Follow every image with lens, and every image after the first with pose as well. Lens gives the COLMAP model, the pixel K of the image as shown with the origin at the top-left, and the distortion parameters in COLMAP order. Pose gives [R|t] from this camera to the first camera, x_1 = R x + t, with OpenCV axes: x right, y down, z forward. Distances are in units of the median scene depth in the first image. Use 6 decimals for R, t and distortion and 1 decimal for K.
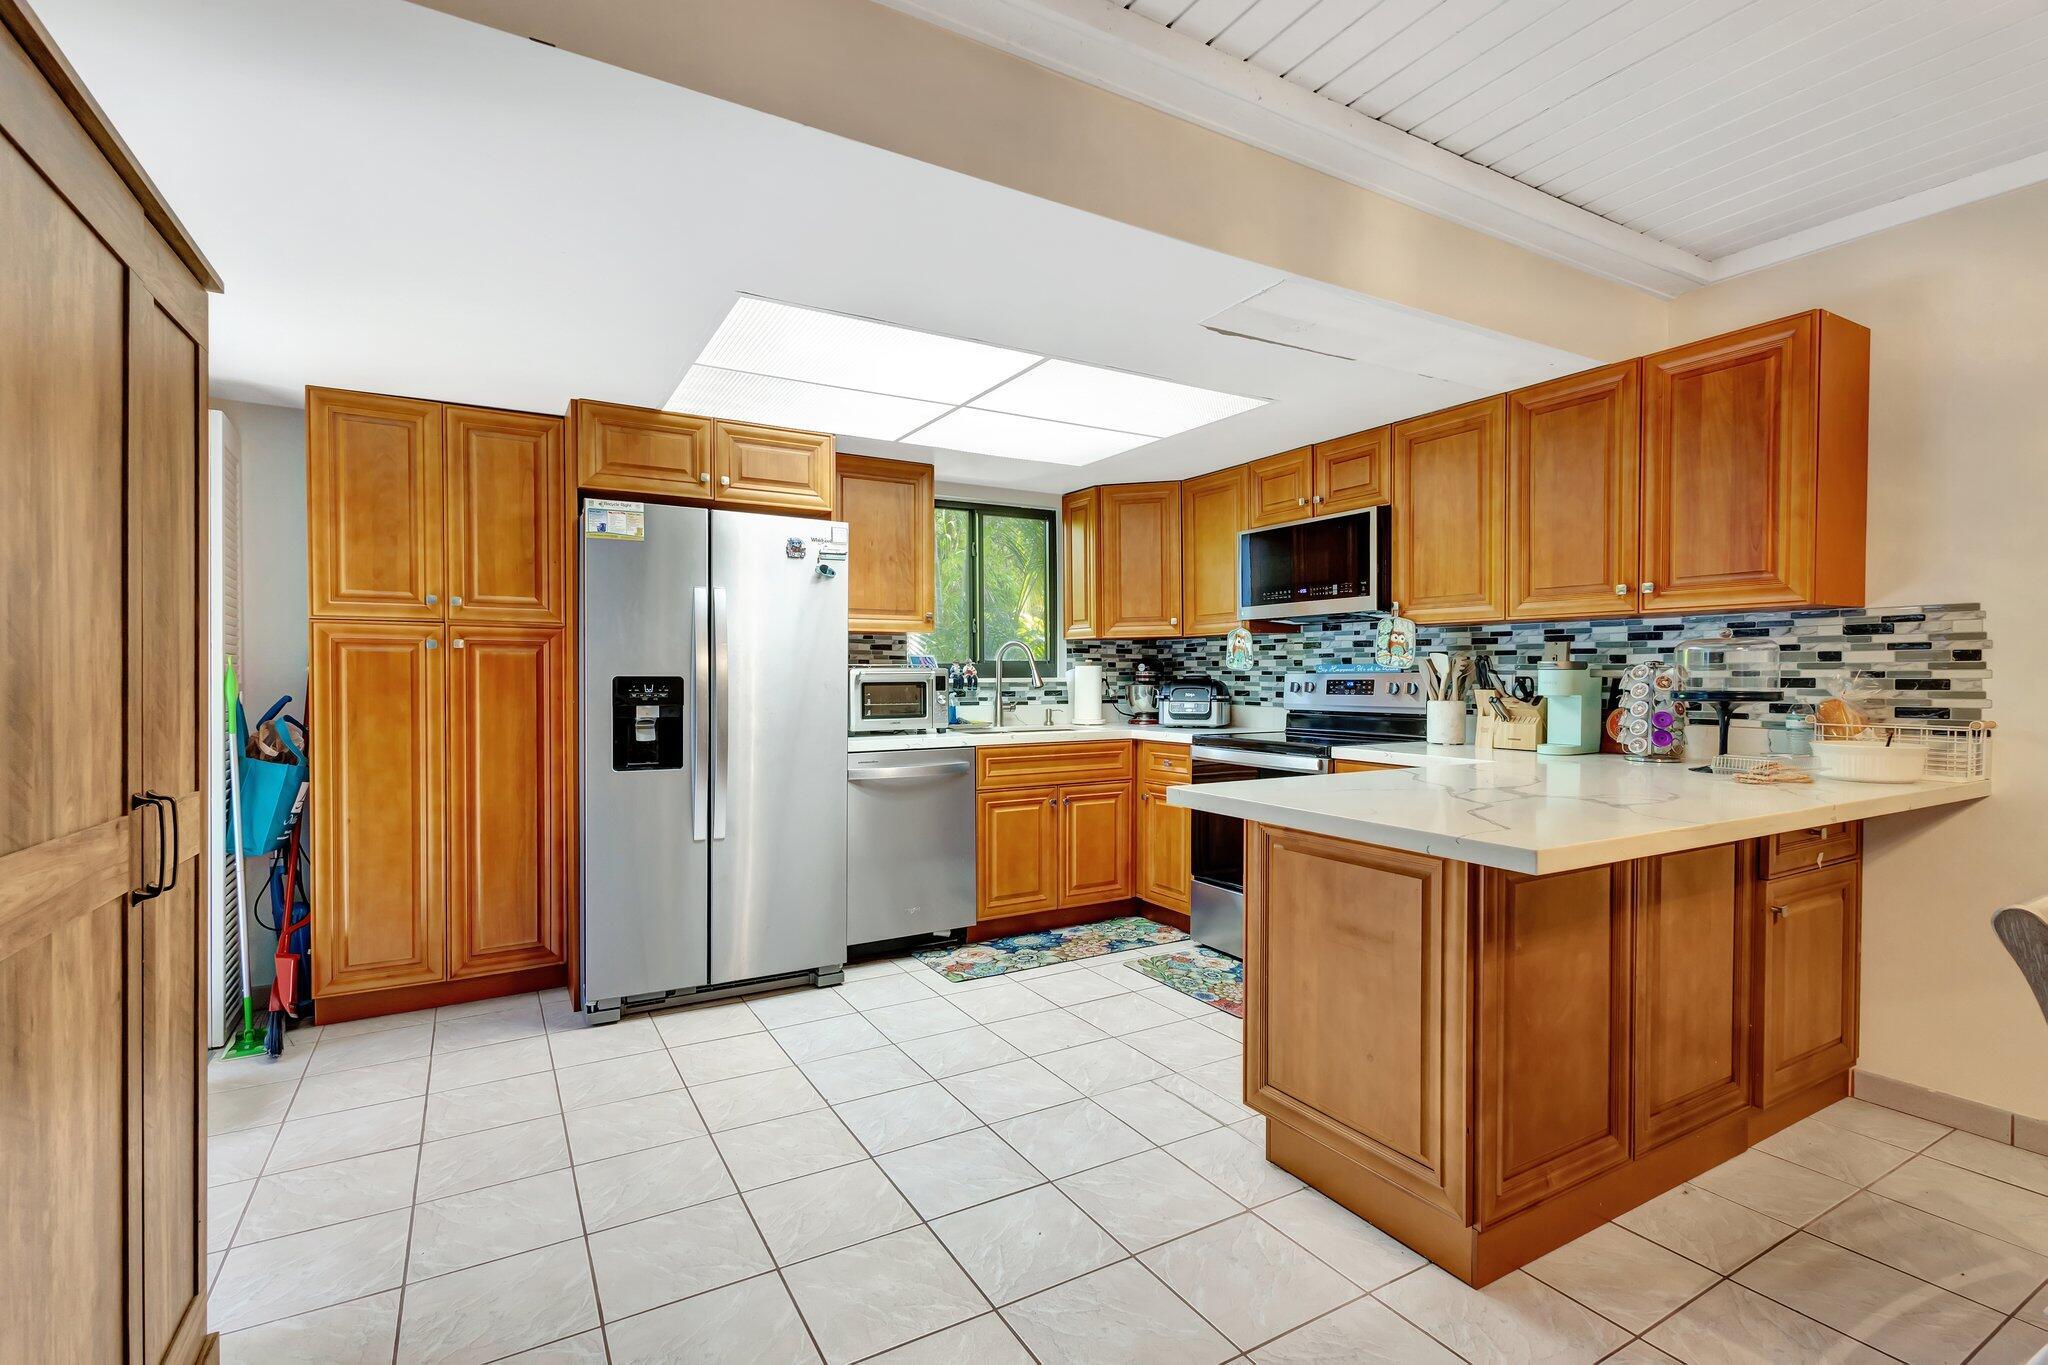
lens RADIAL K [[941.7, 0, 1024.0], [0, 941.7, 682.5], [0, 0, 1]] dist [0.003858, -0.000030]
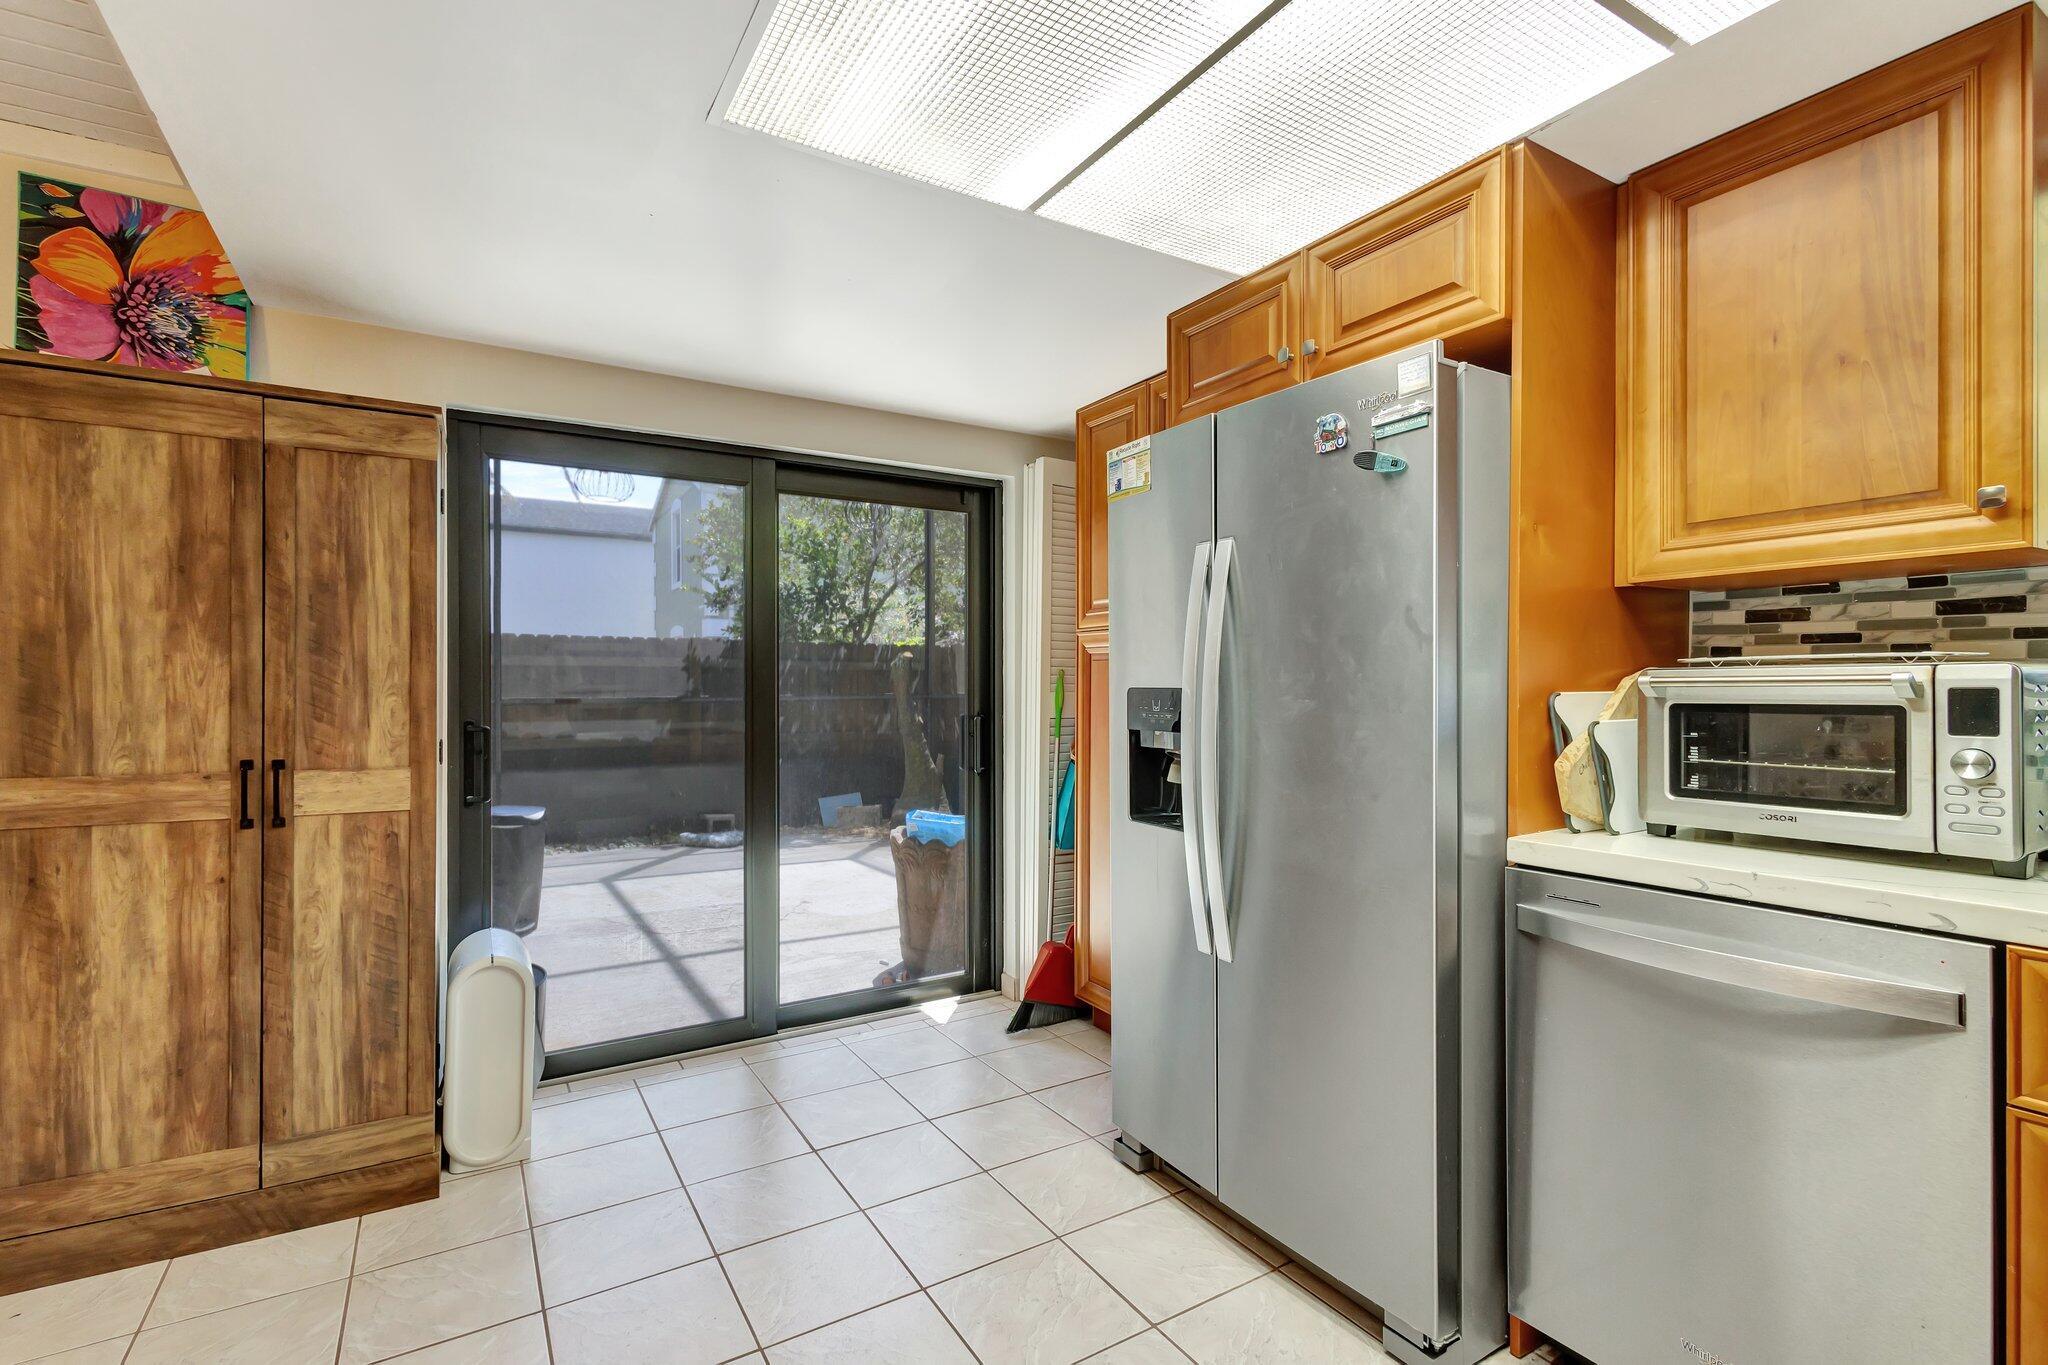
lens RADIAL K [[941.7, 0, 1024.0], [0, 941.7, 682.5], [0, 0, 1]] dist [0.003858, -0.000030]
pose [[0.019596, -0.003522, -0.999802, 0.242698], [-0.005581, 0.999978, -0.003632, -0.006474], [0.999792, 0.005651, 0.019576, 0.782585]]
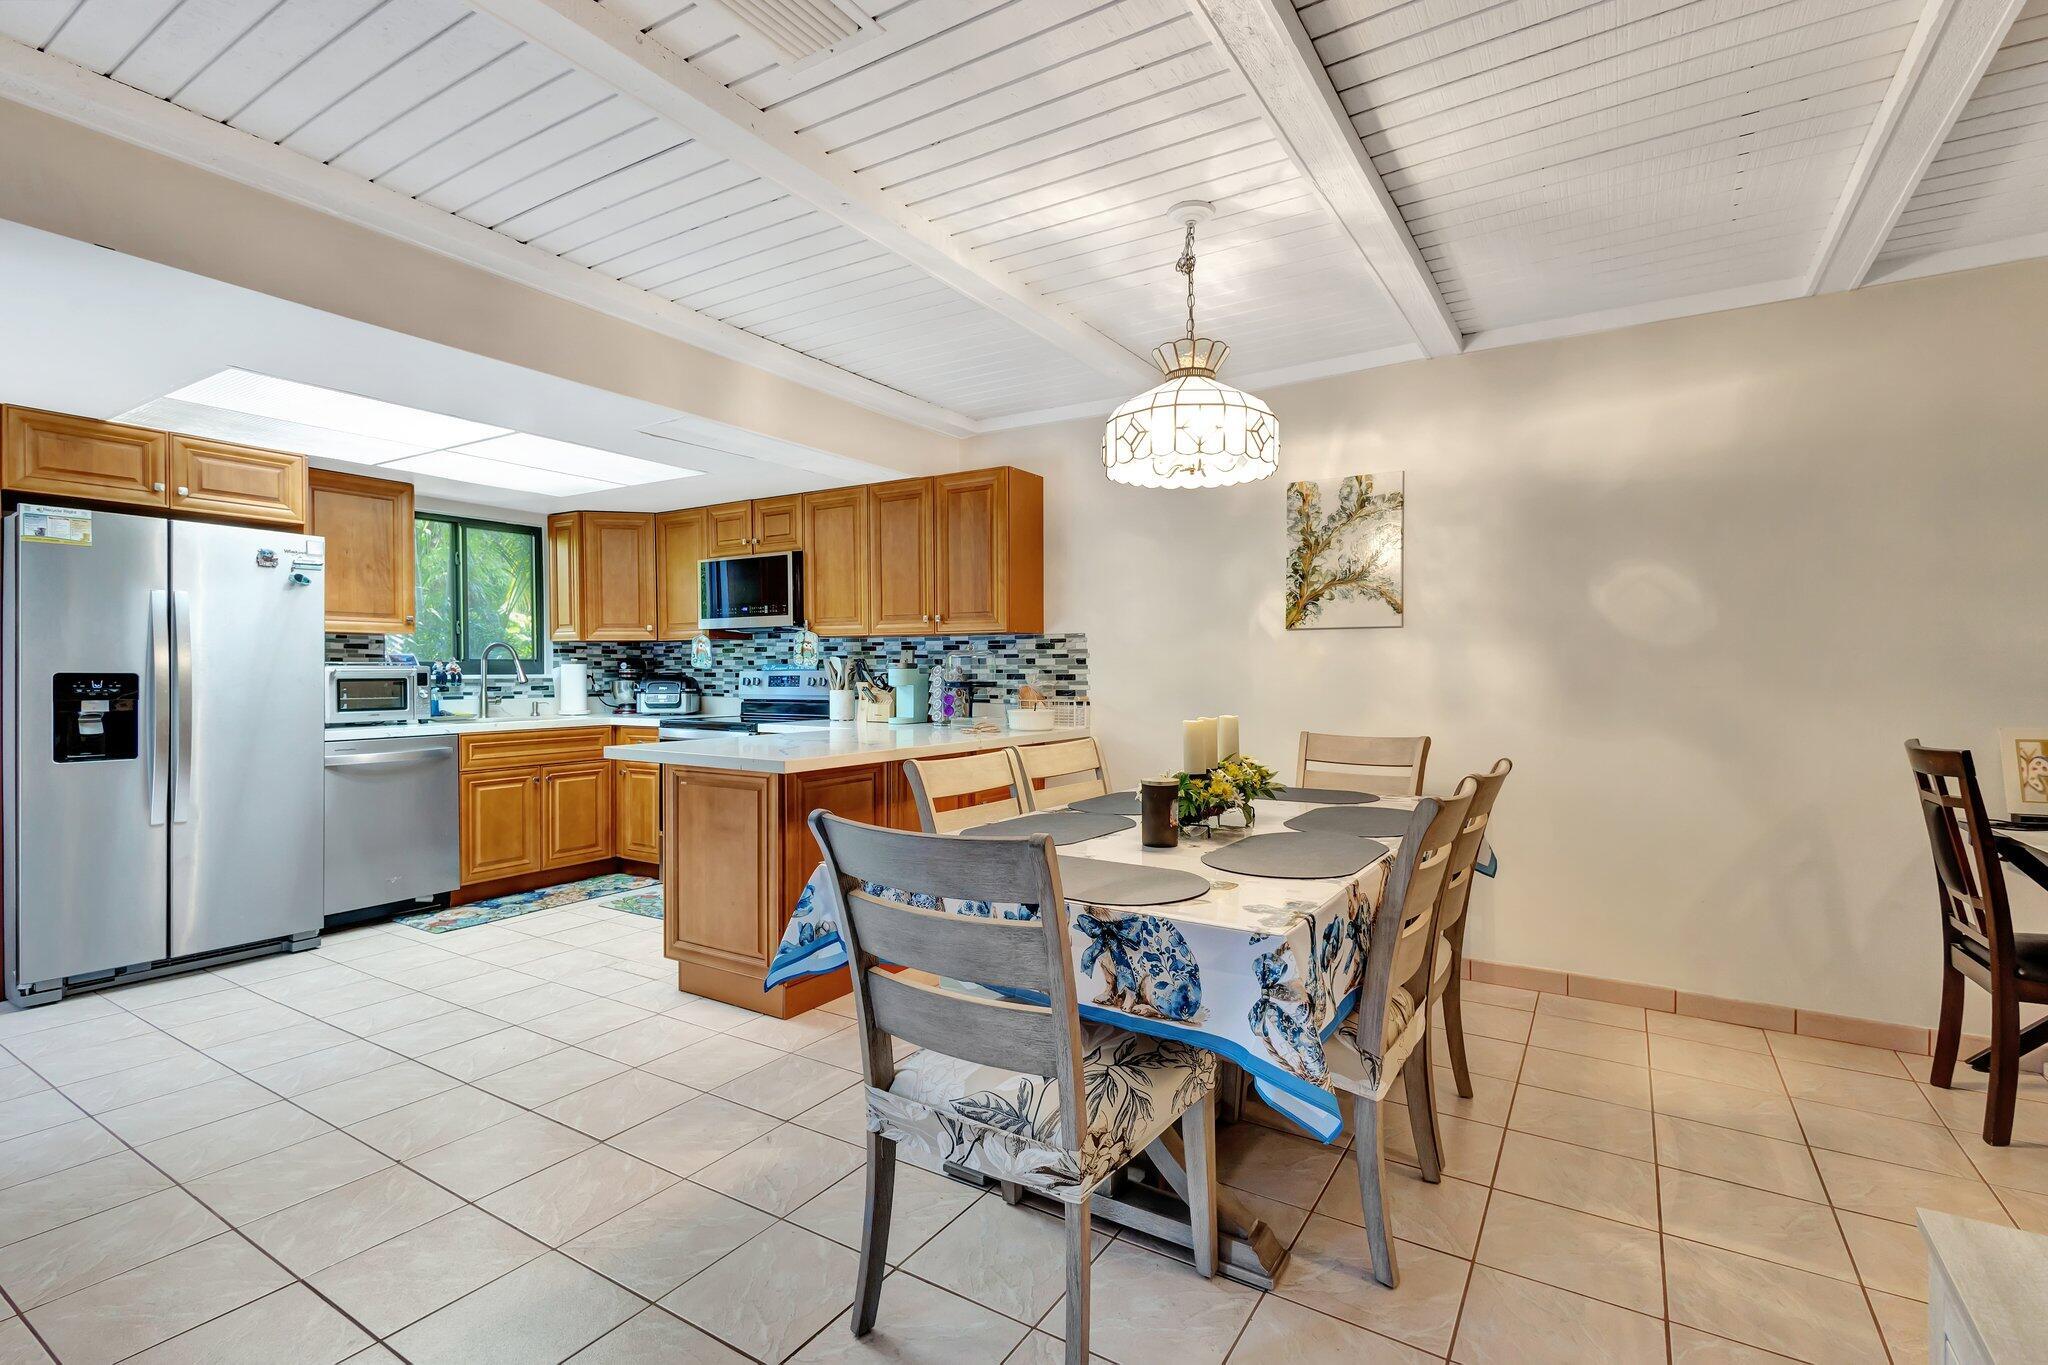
lens RADIAL K [[942.1, 0, 1024.0], [0, 942.1, 682.5], [0, 0, 1]] dist [0.010029, -0.001607]
pose [[0.887164, -0.004565, 0.461432, 0.032598], [0.003492, 0.999989, 0.003180, 0.004143], [-0.461441, -0.001209, 0.887170, -0.389238]]
